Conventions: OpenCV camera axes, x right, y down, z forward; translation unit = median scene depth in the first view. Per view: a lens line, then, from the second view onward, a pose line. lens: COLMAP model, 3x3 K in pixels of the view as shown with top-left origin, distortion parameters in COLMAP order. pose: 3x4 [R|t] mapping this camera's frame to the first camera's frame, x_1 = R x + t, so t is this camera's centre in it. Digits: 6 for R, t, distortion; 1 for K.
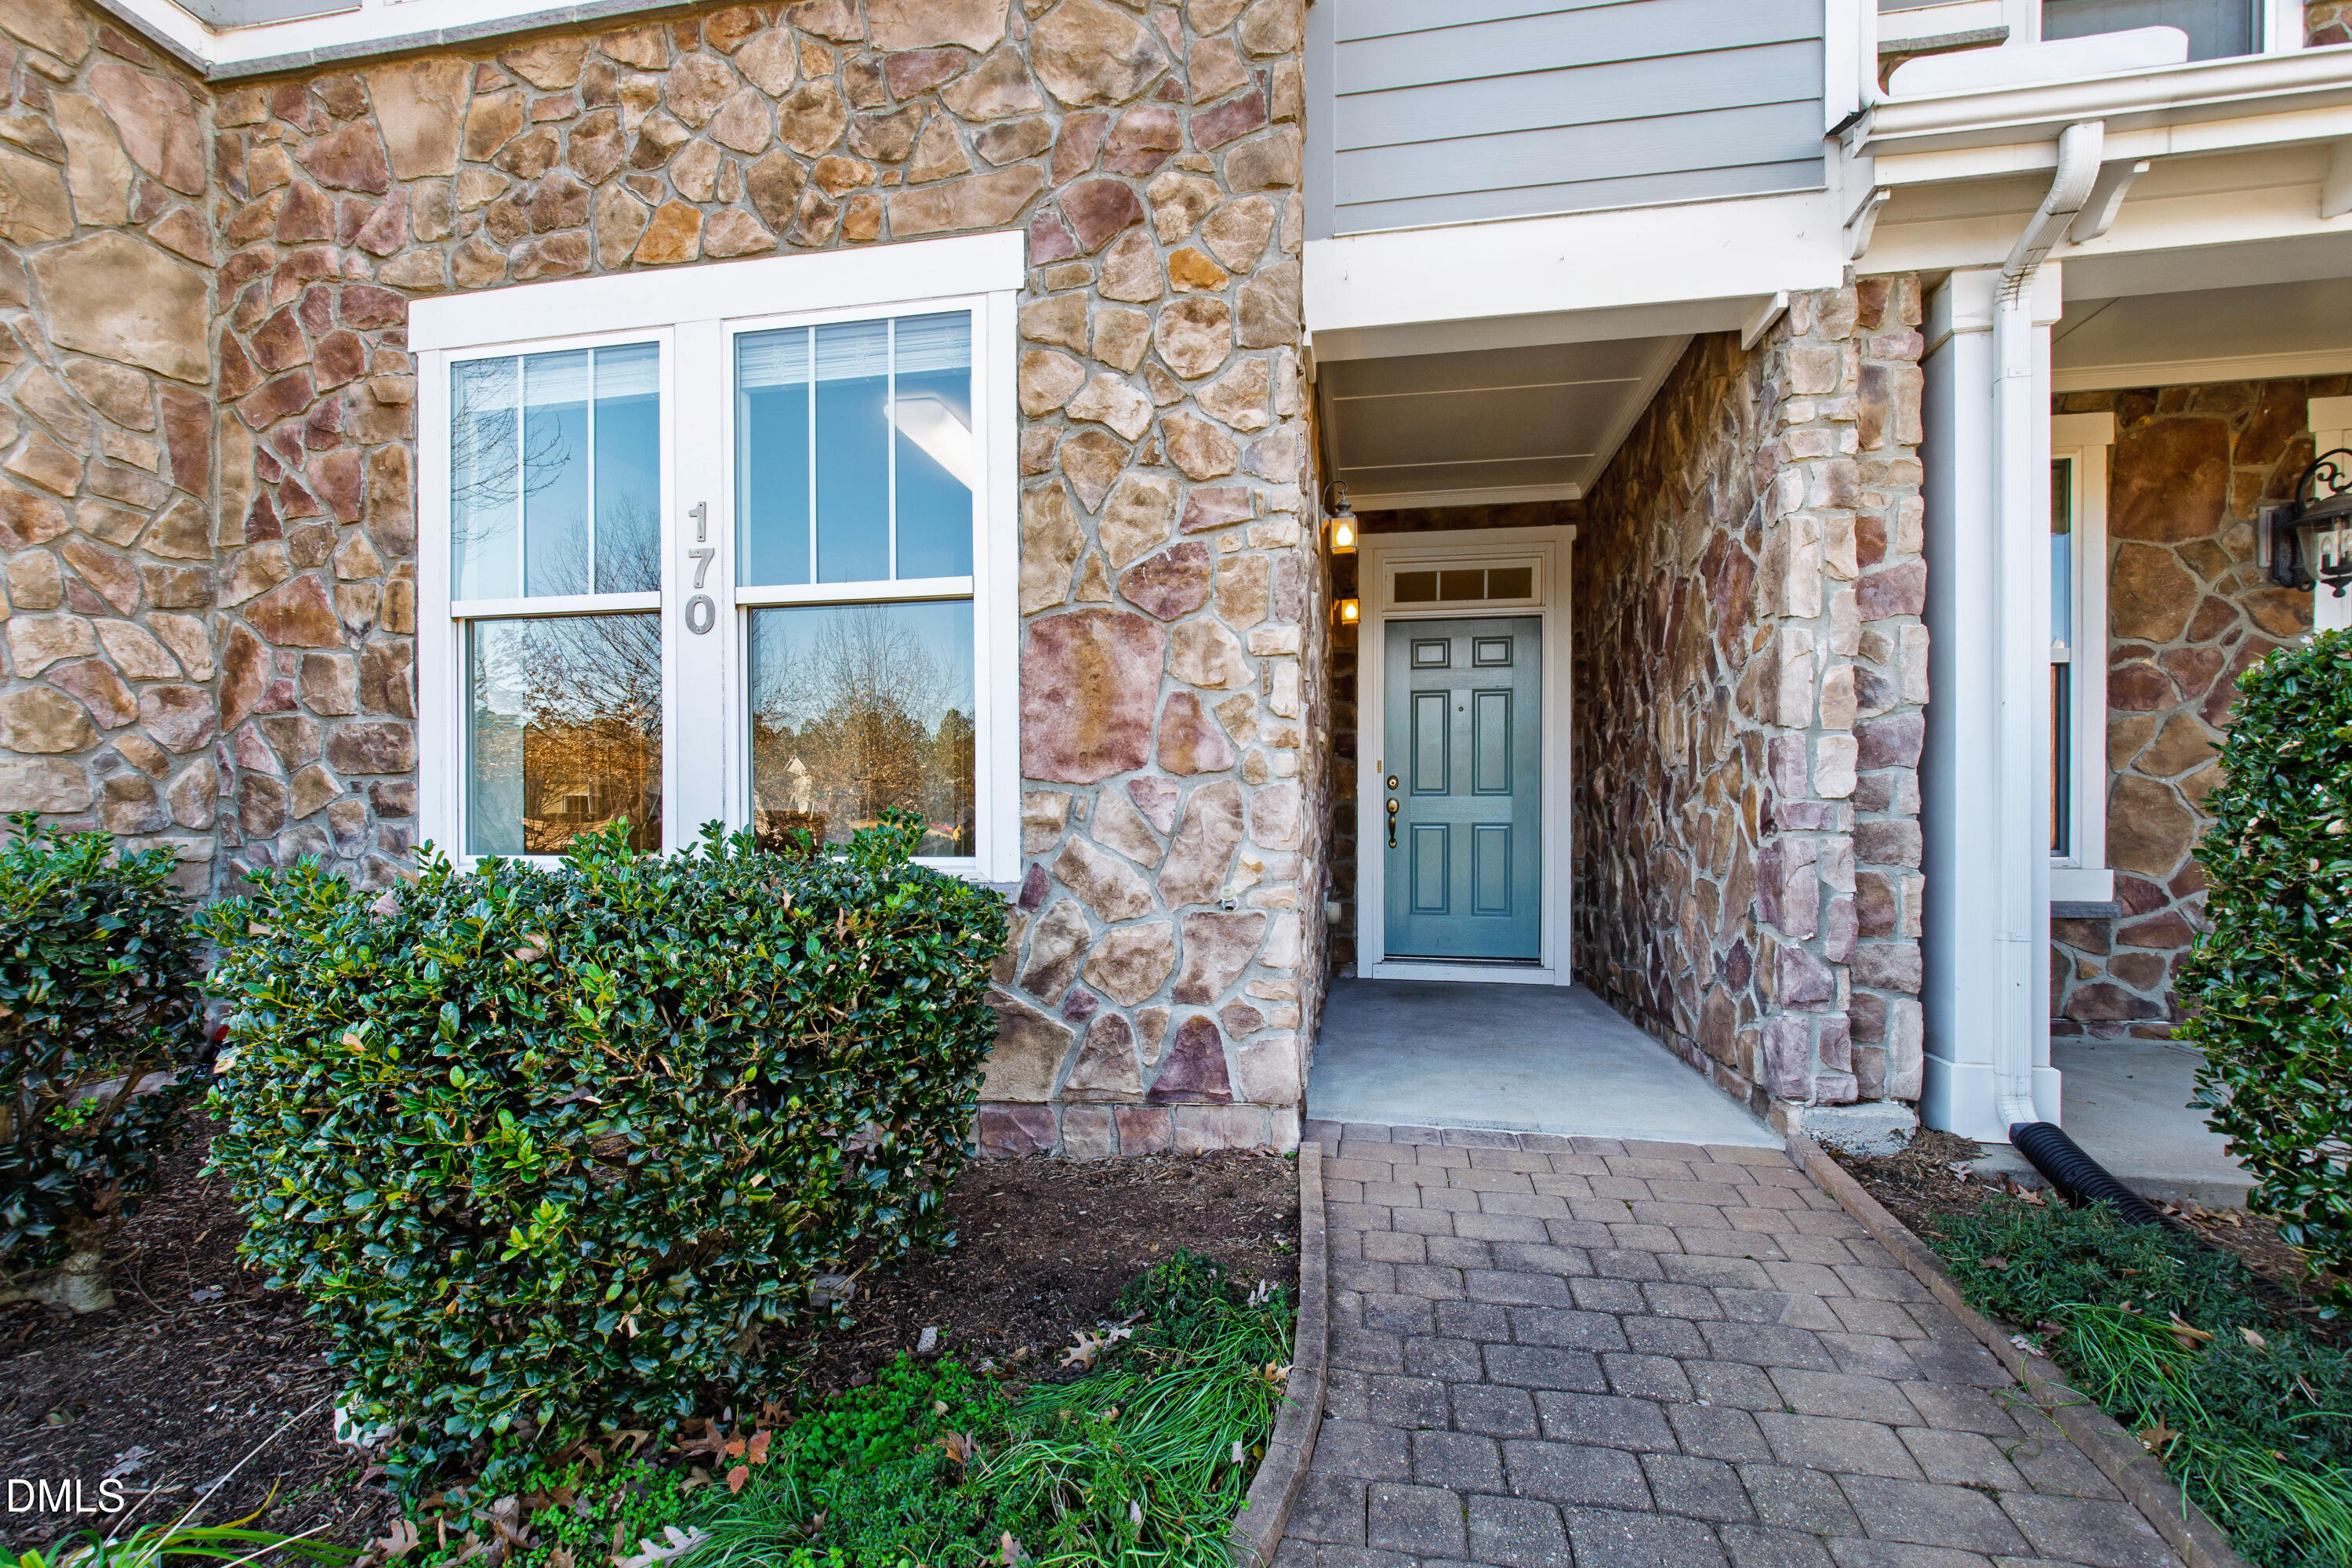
lens RADIAL K [[1065.4, 0, 1162.3], [0, 1065.4, 832.4], [0, 0, 1]] dist [-0.002713, -0.000739]
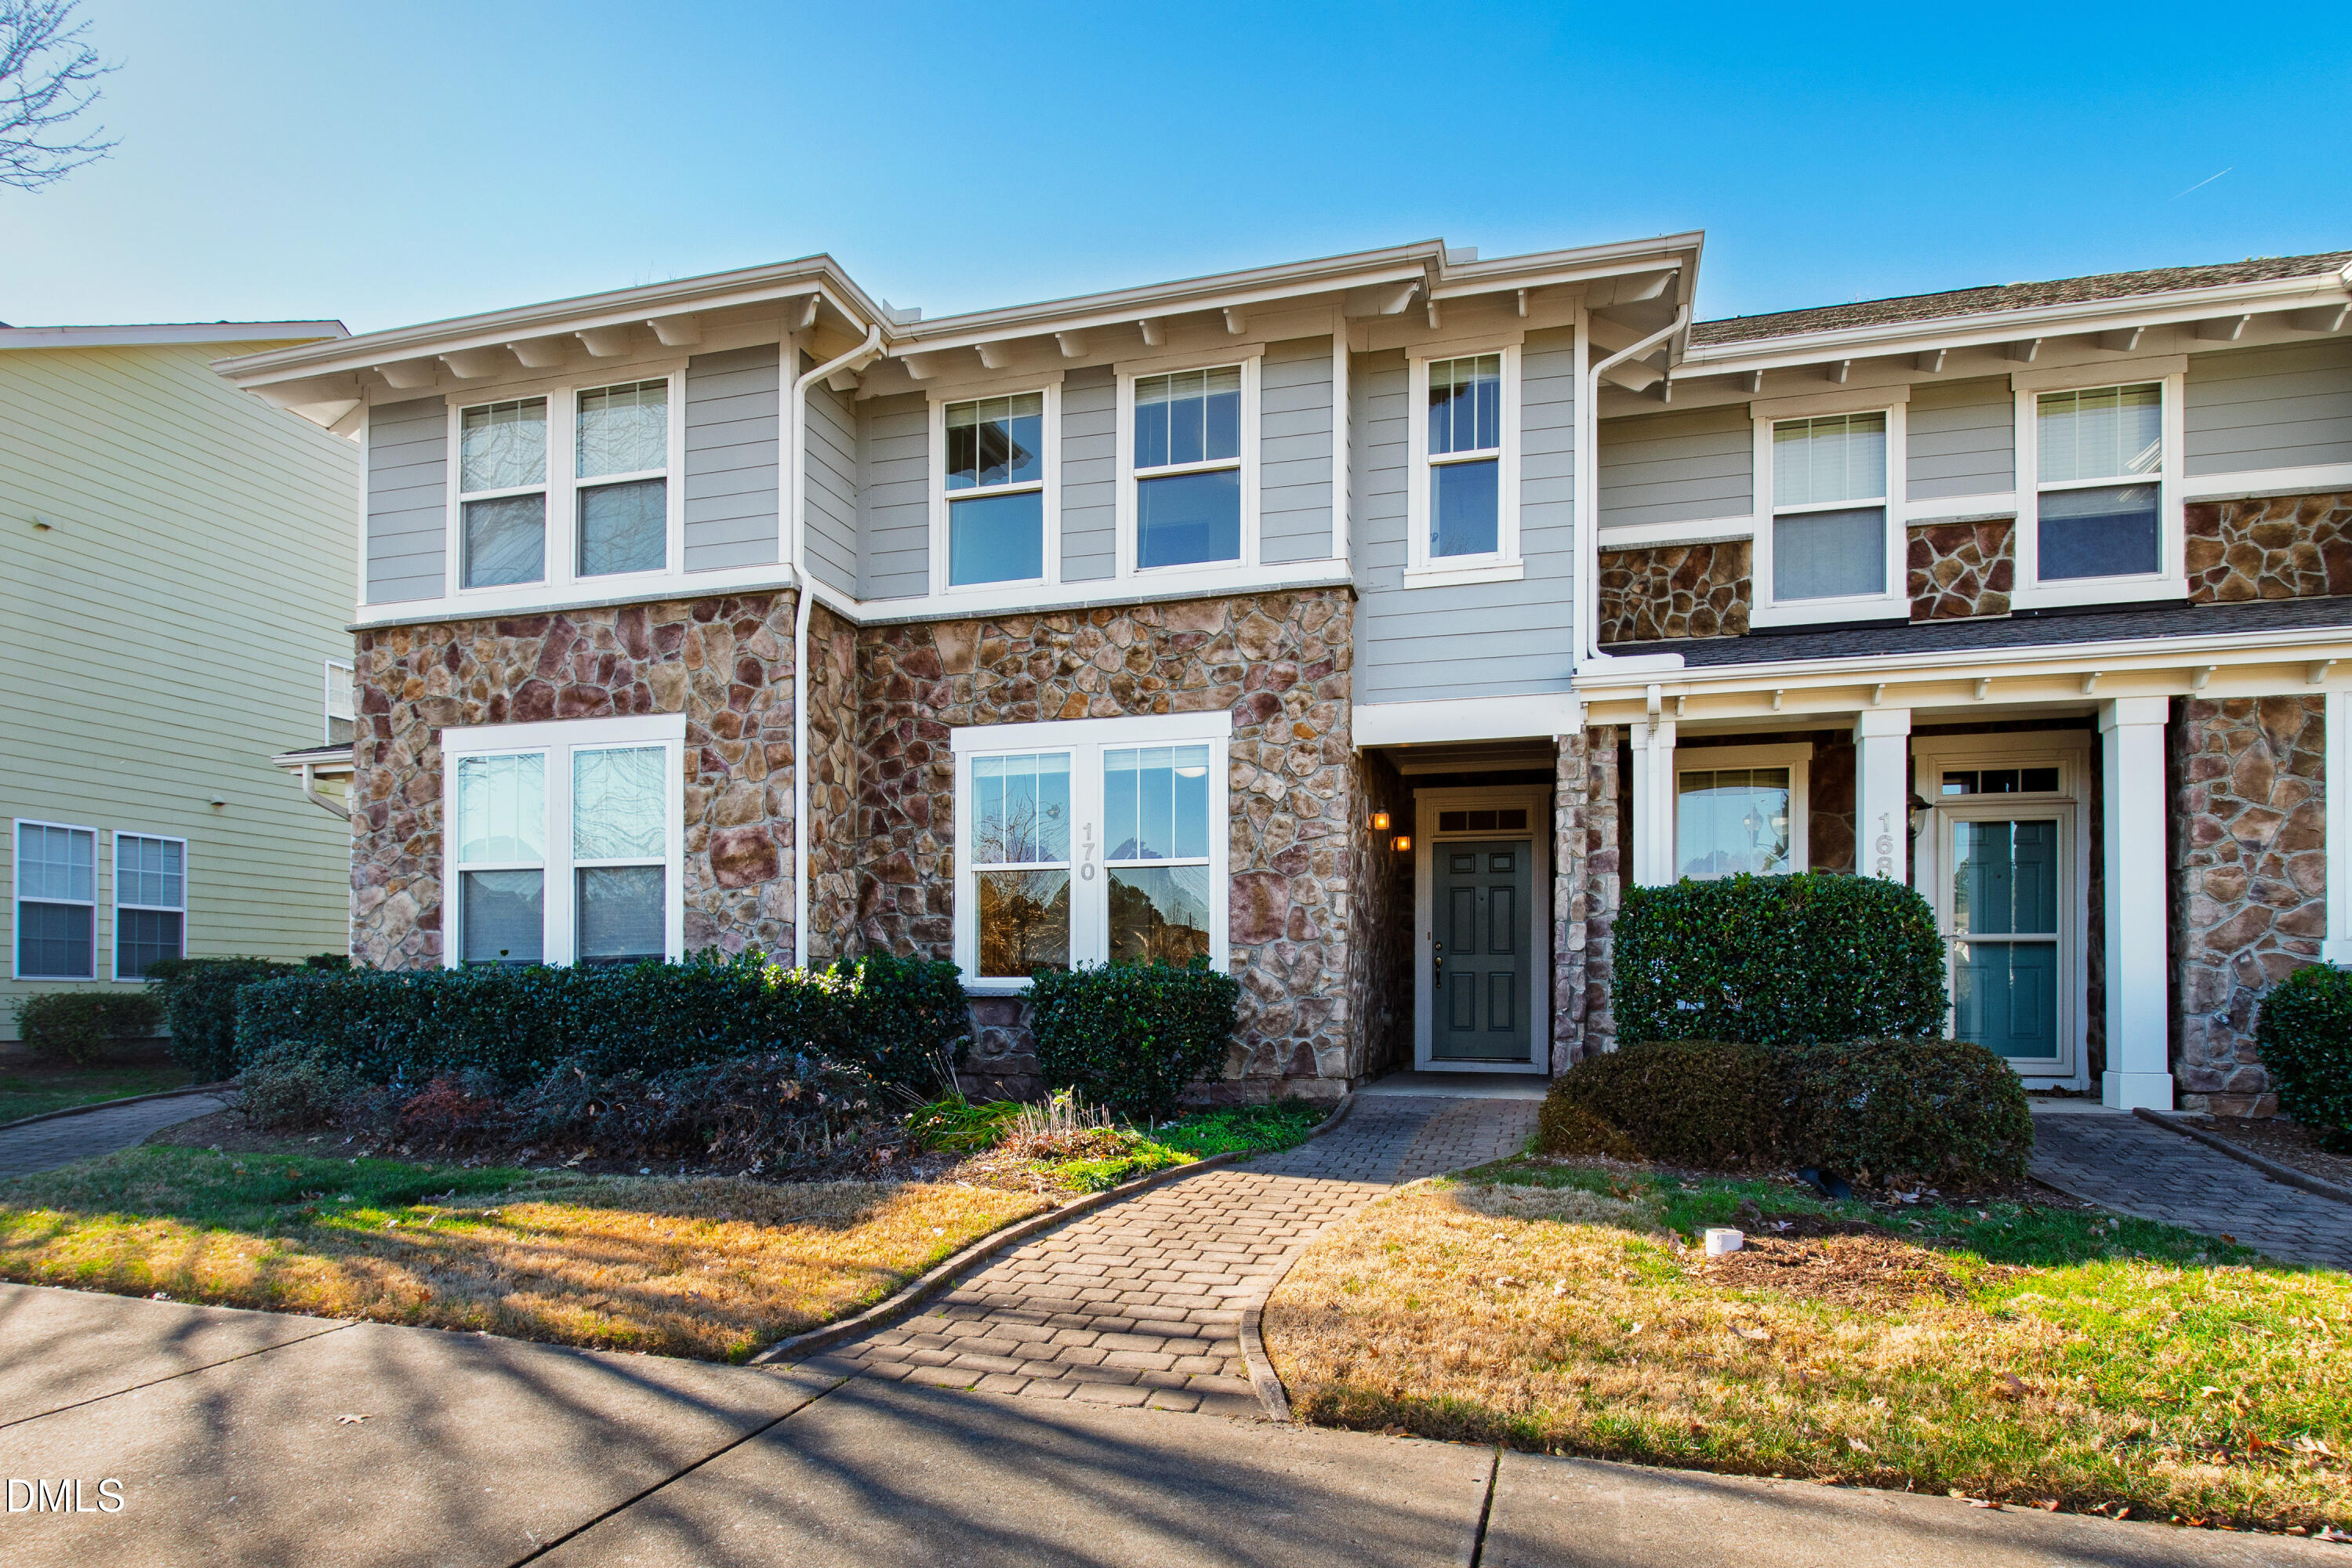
lens RADIAL K [[1285.8, 0, 1180.8], [0, 1285.8, 1003.1], [0, 0, 1]] dist [0.003400, -0.009957]
pose [[0.996074, 0.003506, -0.088451, 0.012712], [-0.004020, 0.999976, -0.005634, 0.100389], [0.088429, 0.005968, 0.996065, -1.852973]]
